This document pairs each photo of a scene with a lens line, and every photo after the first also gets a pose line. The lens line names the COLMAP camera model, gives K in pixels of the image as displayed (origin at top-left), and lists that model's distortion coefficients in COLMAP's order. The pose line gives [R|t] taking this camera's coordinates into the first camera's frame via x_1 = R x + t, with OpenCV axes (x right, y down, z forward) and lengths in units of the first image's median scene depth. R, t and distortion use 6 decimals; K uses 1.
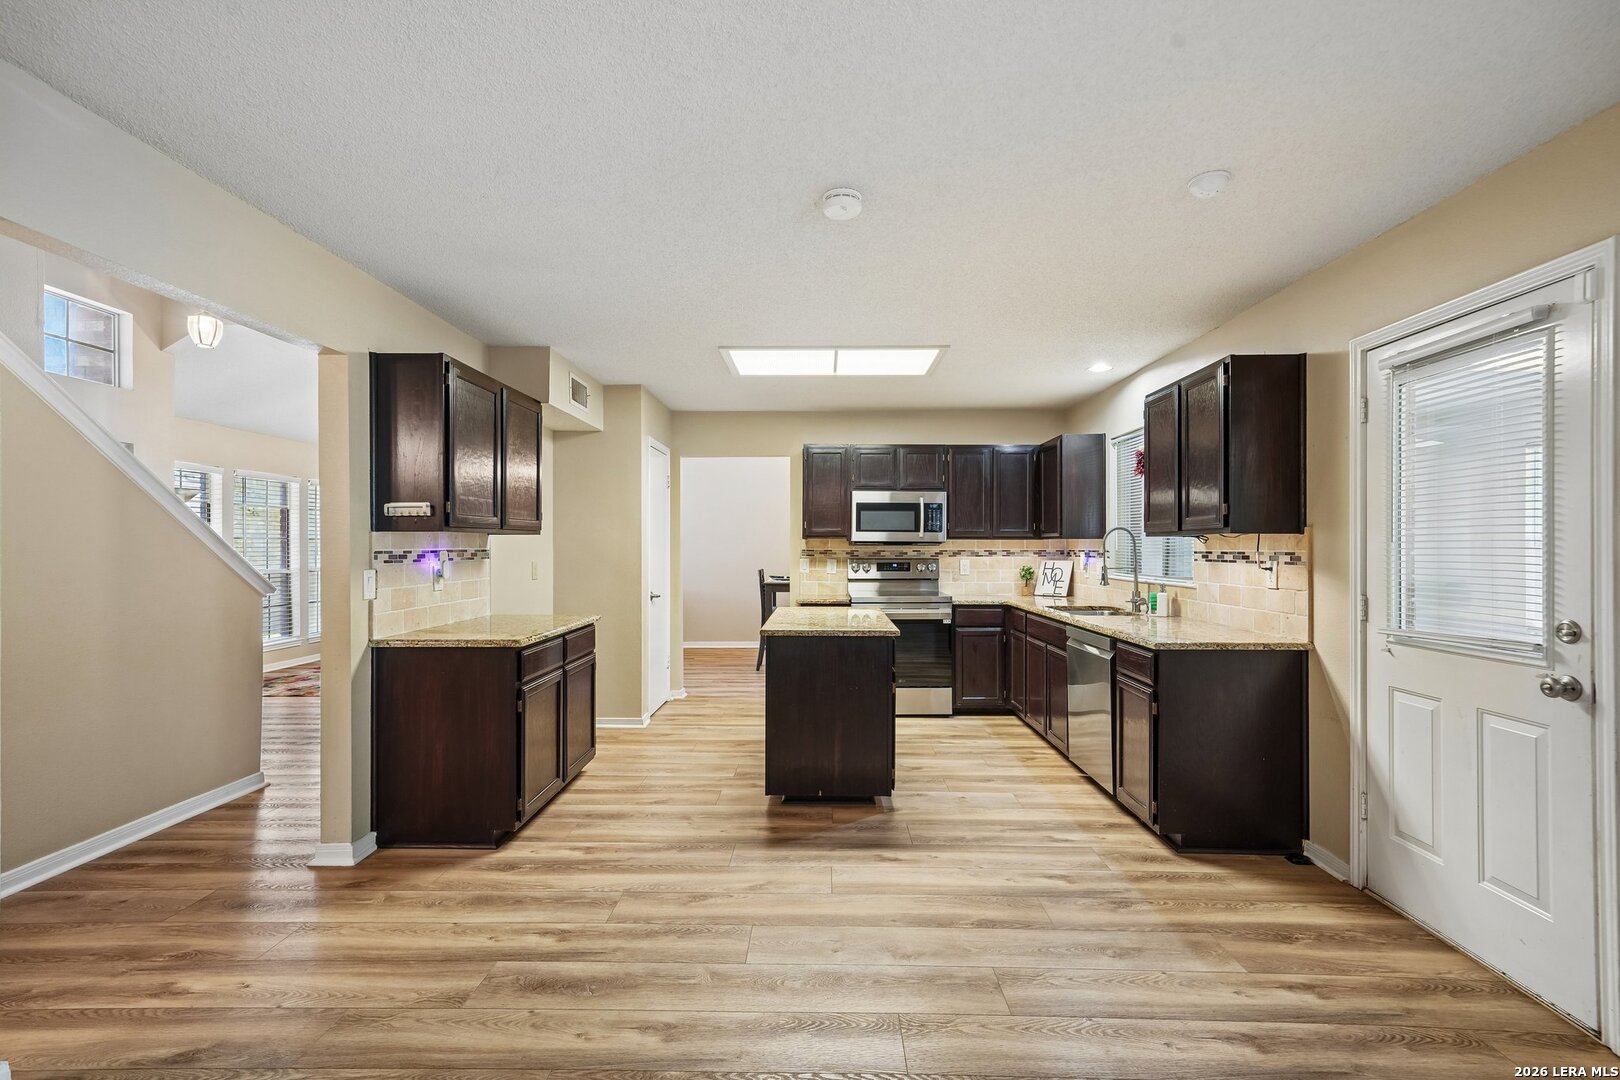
lens RADIAL K [[727.1, 0, 803.7], [0, 727.1, 545.9], [0, 0, 1]] dist [0.008315, -0.000600]
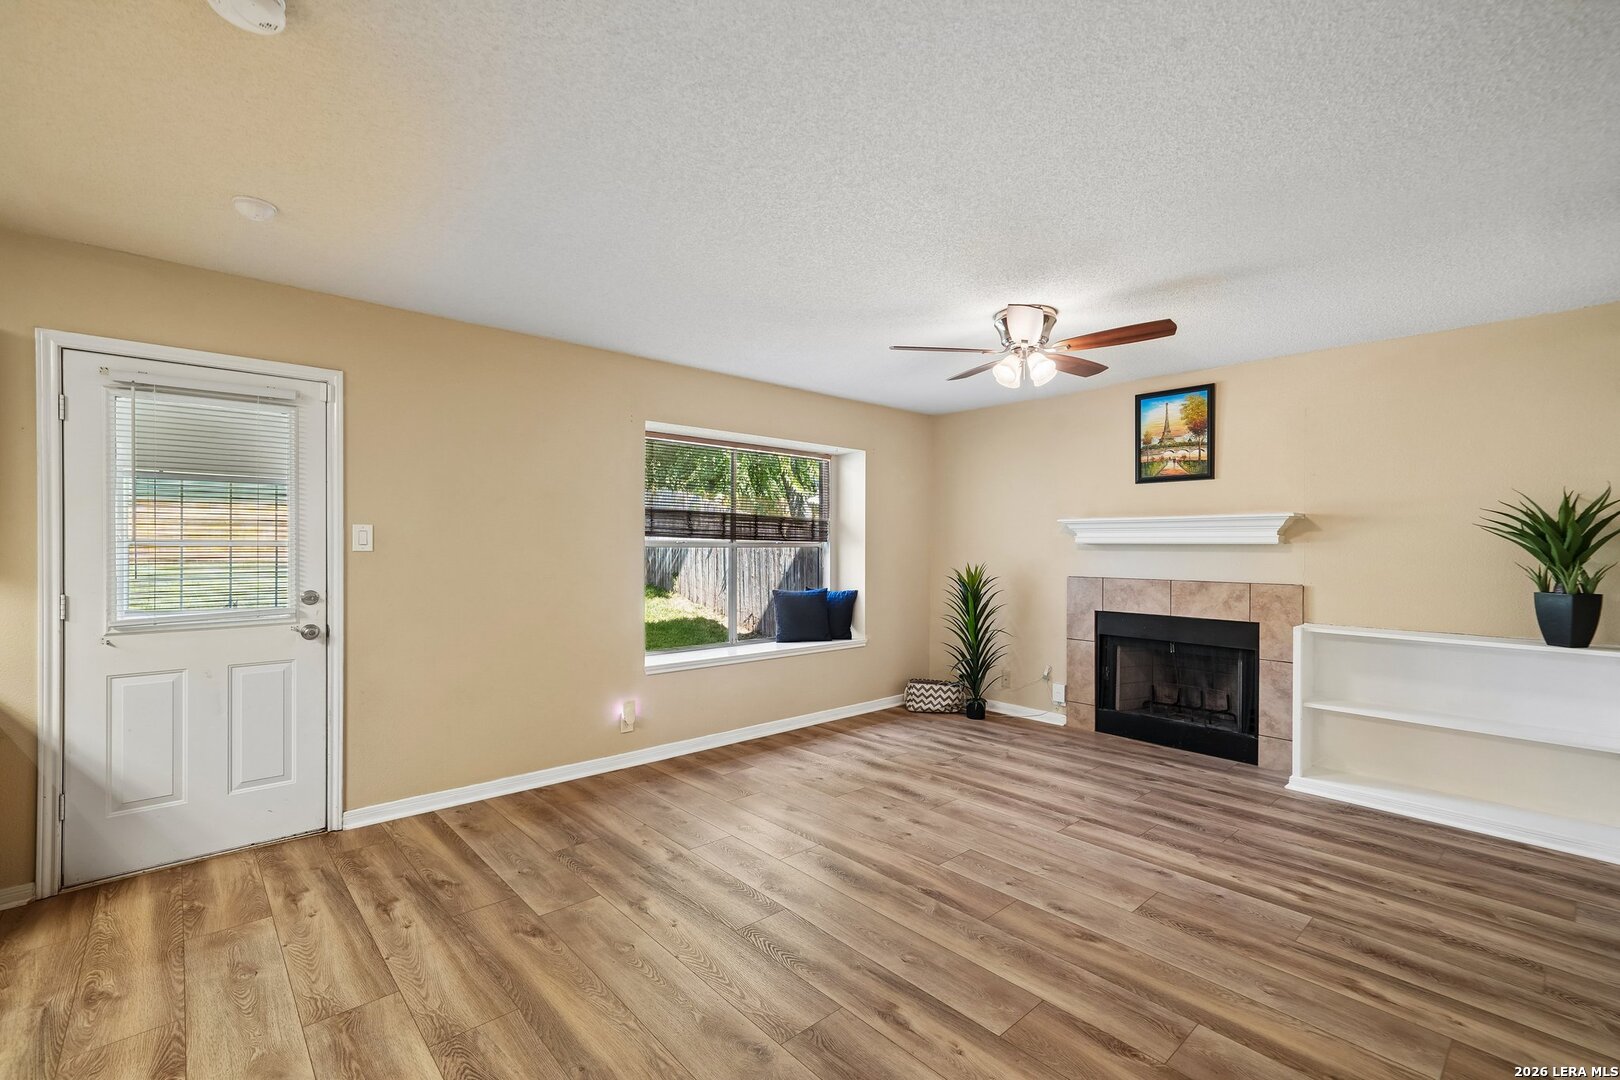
lens RADIAL K [[696.7, 0, 811.5], [0, 696.7, 540.0], [0, 0, 1]] dist [-0.000090, 0.000782]
pose [[-0.692008, 0.001533, 0.721888, -0.518646], [-0.004742, 0.999967, -0.006669, -0.004071], [-0.721874, -0.008039, -0.691978, 0.771943]]
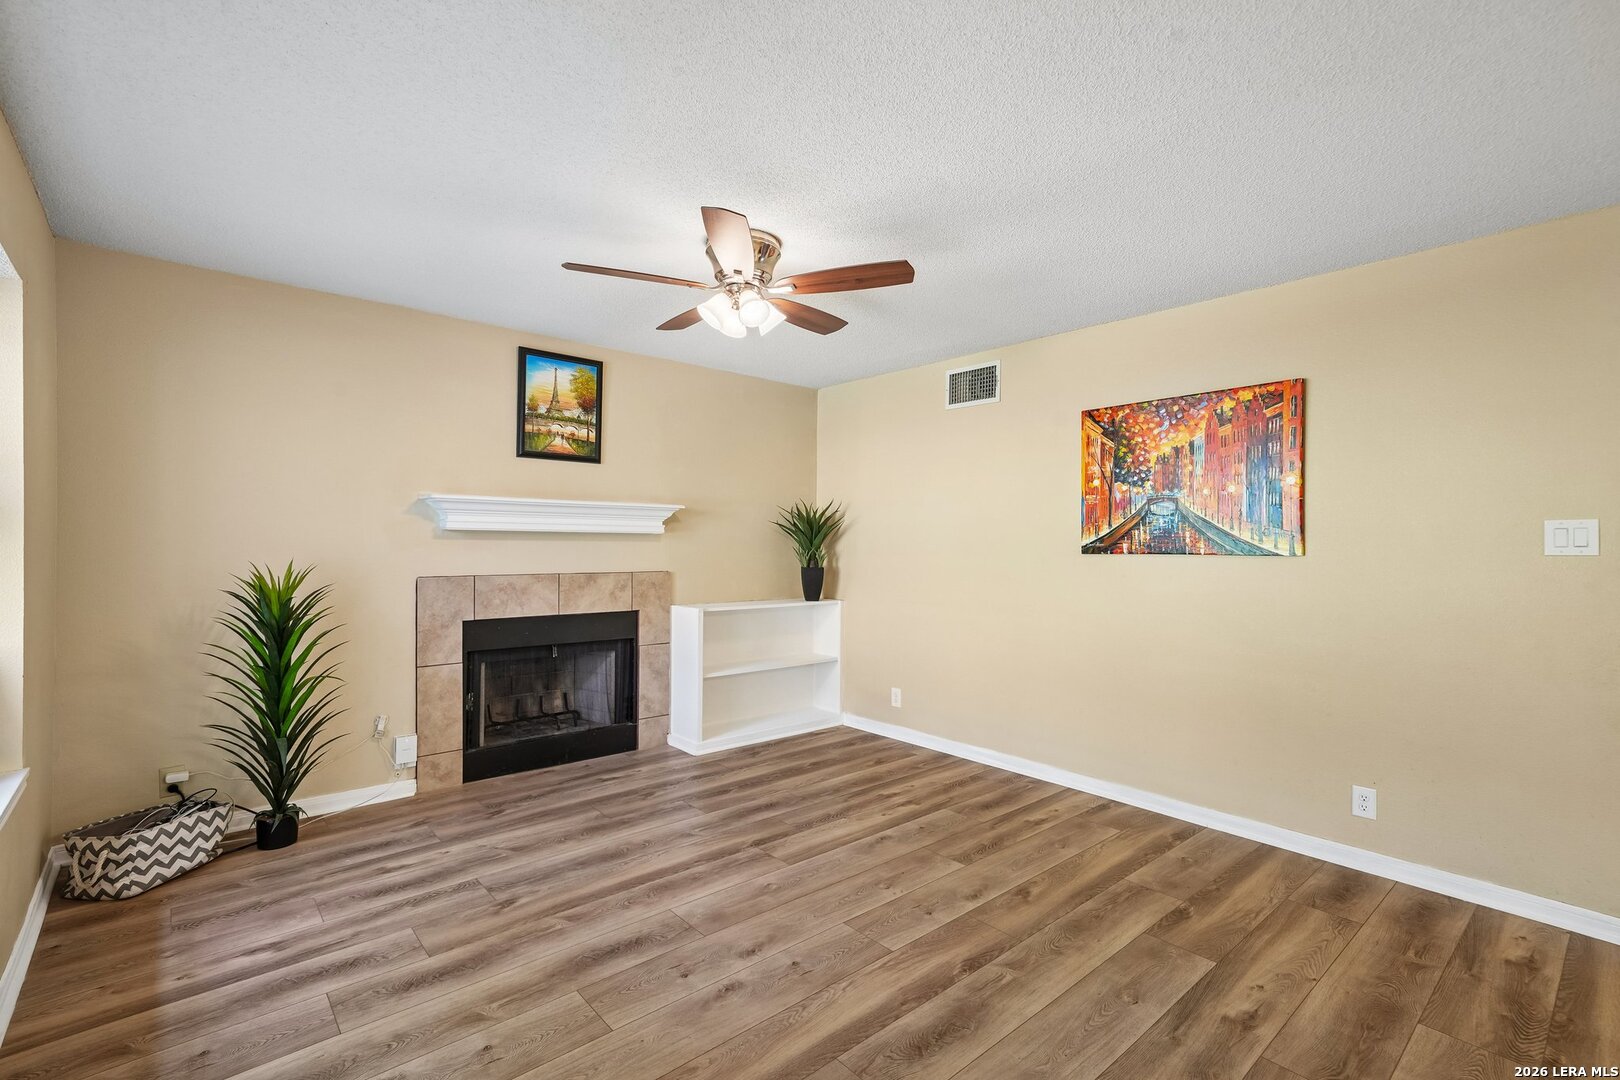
lens RADIAL K [[727.1, 0, 806.0], [0, 727.1, 543.4], [0, 0, 1]] dist [0.008315, -0.000600]
pose [[-0.736731, -0.006932, -0.676151, 0.528882], [-0.012355, 0.999919, 0.003210, 0.001467], [0.676074, 0.010719, -0.736756, 0.510762]]
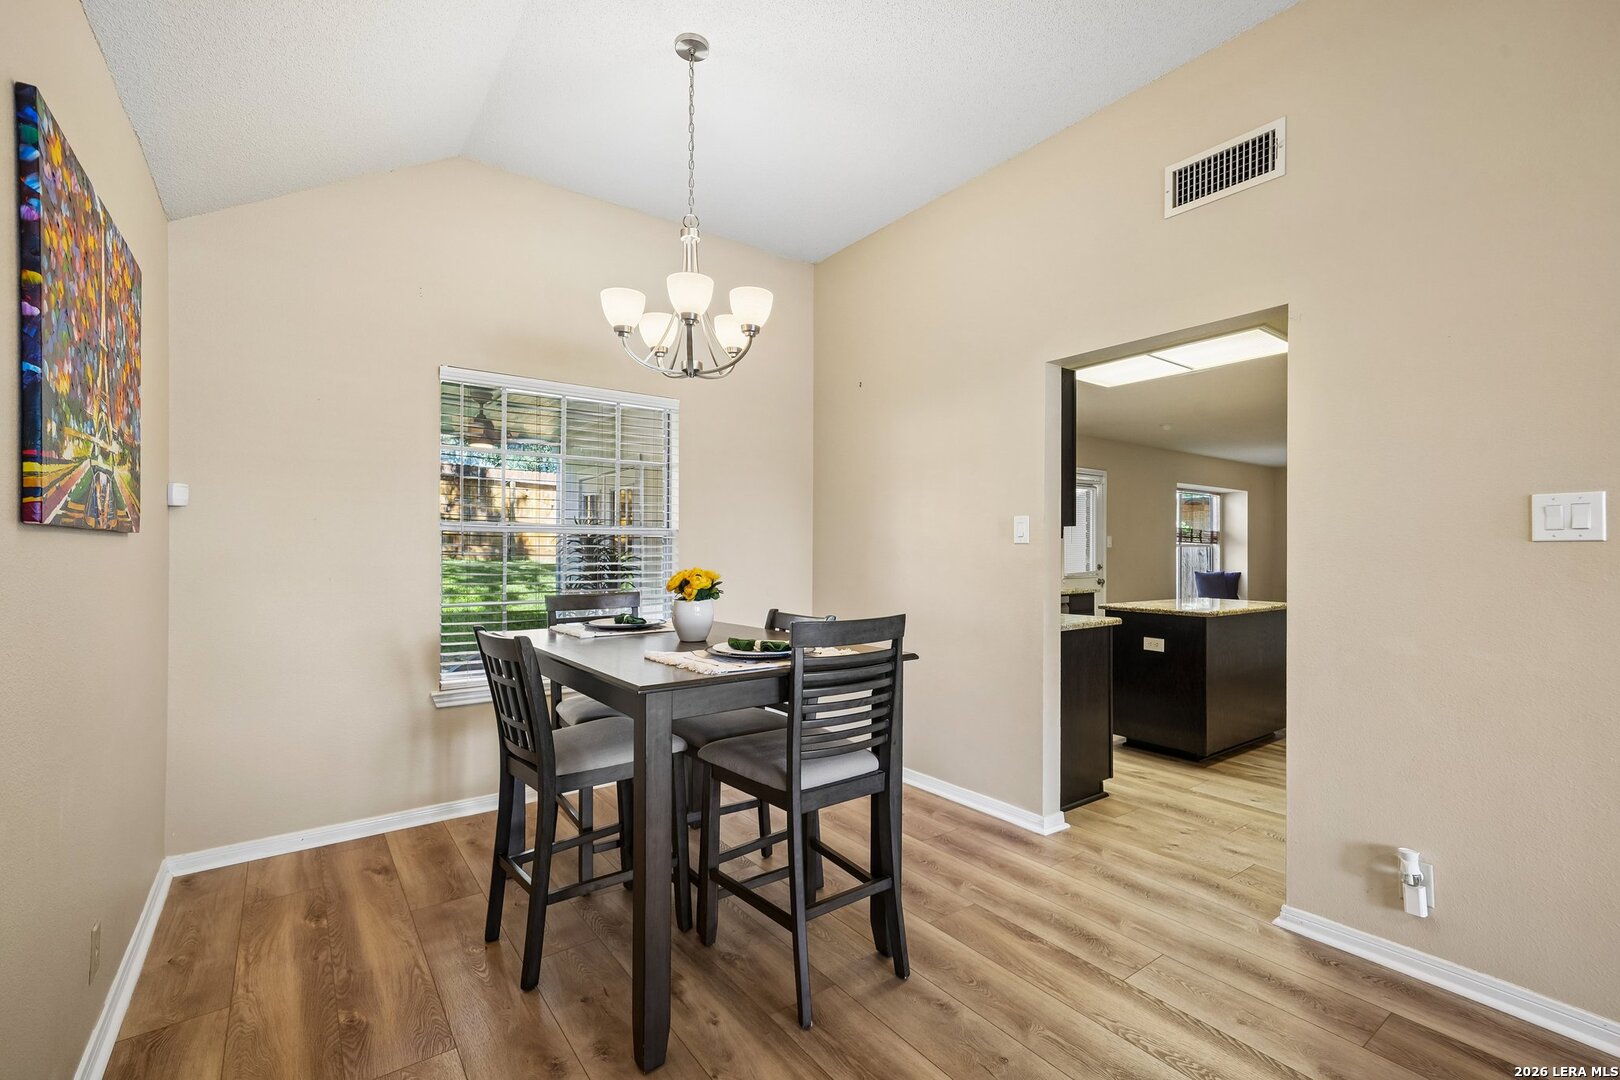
lens RADIAL K [[696.7, 0, 805.8], [0, 696.7, 546.8], [0, 0, 1]] dist [-0.000090, 0.000782]
pose [[-0.606494, 0.002234, 0.795085, -0.586230], [-0.002671, 0.999985, -0.004847, 0.019180], [-0.795084, -0.005063, -0.606479, 2.738002]]
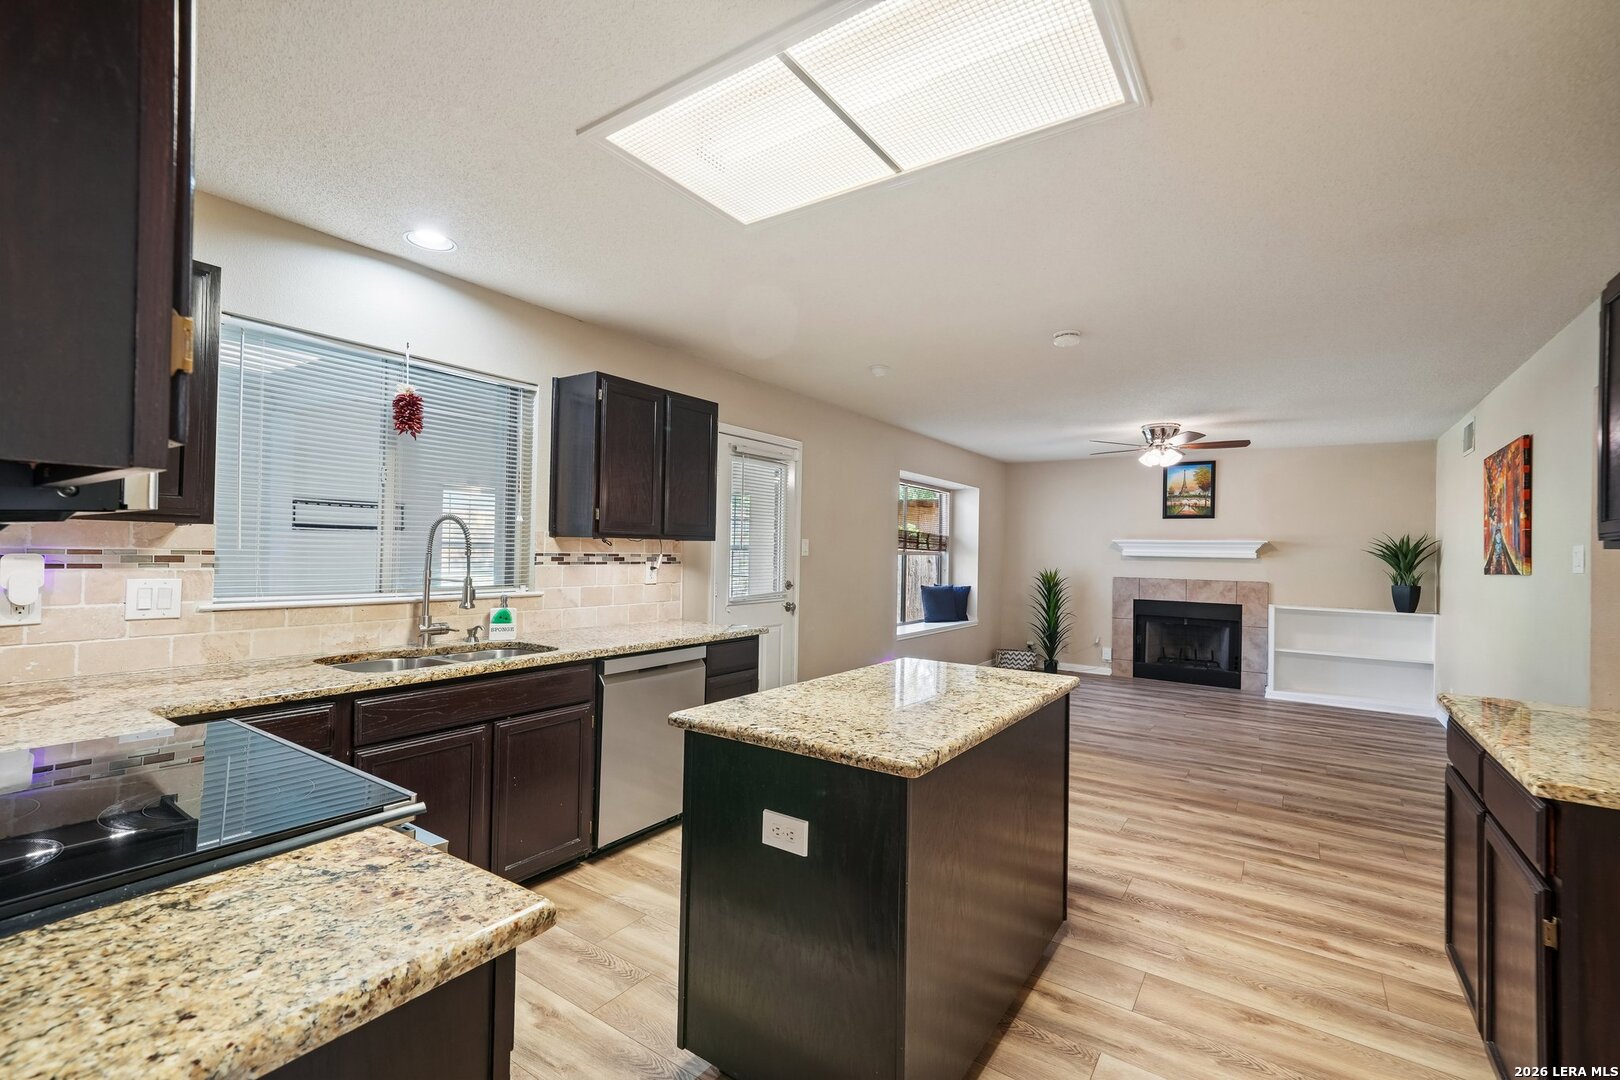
lens RADIAL K [[696.7, 0, 811.3], [0, 696.7, 541.4], [0, 0, 1]] dist [-0.000090, 0.000782]
pose [[-0.837062, -0.009028, 0.547033, -0.226183], [-0.020573, 0.999676, -0.014982, -0.001019], [-0.546721, -0.023795, -0.836977, 1.839046]]
